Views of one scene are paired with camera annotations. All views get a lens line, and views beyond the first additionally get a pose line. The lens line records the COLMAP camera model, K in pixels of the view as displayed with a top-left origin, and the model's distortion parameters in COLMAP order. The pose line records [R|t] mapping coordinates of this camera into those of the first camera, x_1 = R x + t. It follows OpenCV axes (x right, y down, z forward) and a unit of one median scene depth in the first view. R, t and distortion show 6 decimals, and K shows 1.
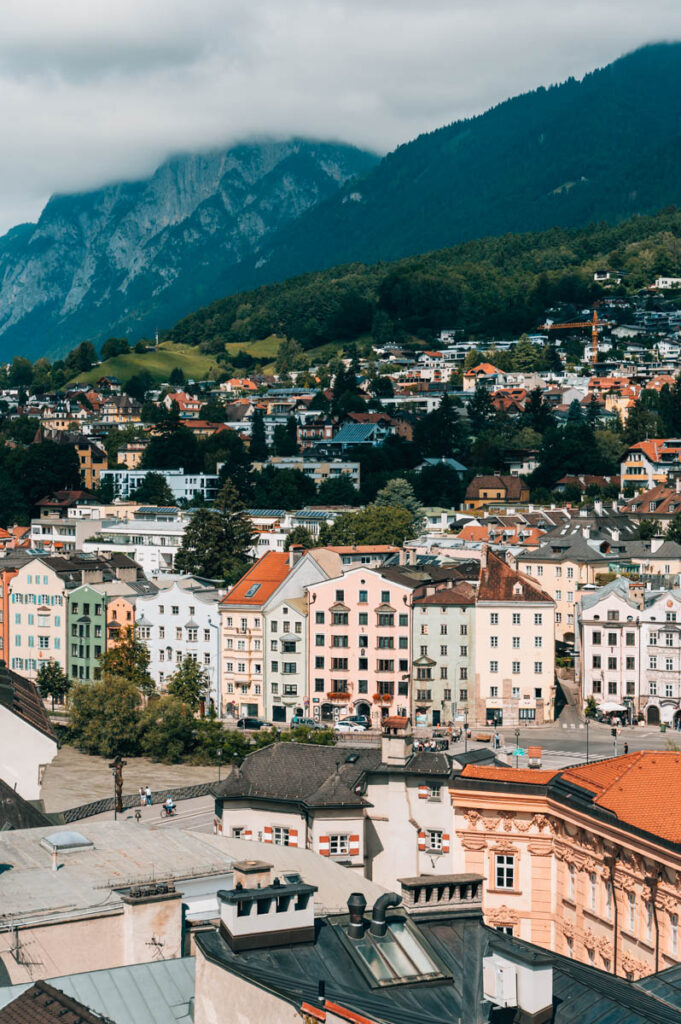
lens RADIAL K [[2053.2, 0, 340.2], [0, 2053.2, 511.2], [0, 0, 1]] dist [-0.011337, 0.000000]
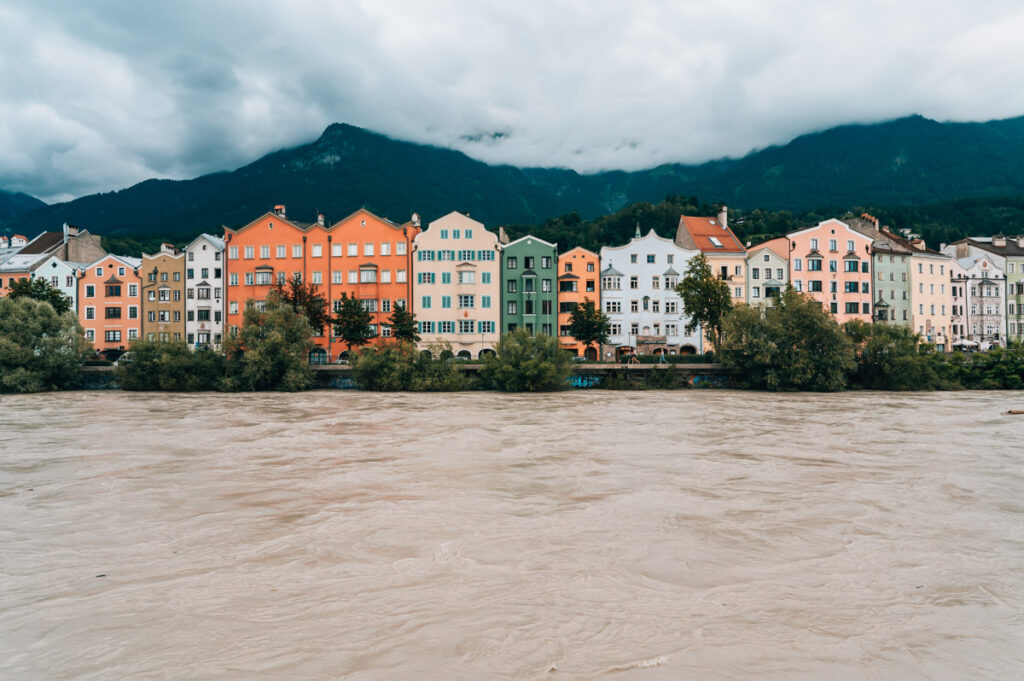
lens RADIAL K [[706.0, 0, 512.9], [0, 706.0, 341.1], [0, 0, 1]] dist [-0.003654, -0.000343]
pose [[0.809375, -0.002273, 0.587288, -0.338250], [0.015989, 0.999707, -0.018166, 0.094514], [-0.587075, 0.024093, 0.809174, 0.786074]]
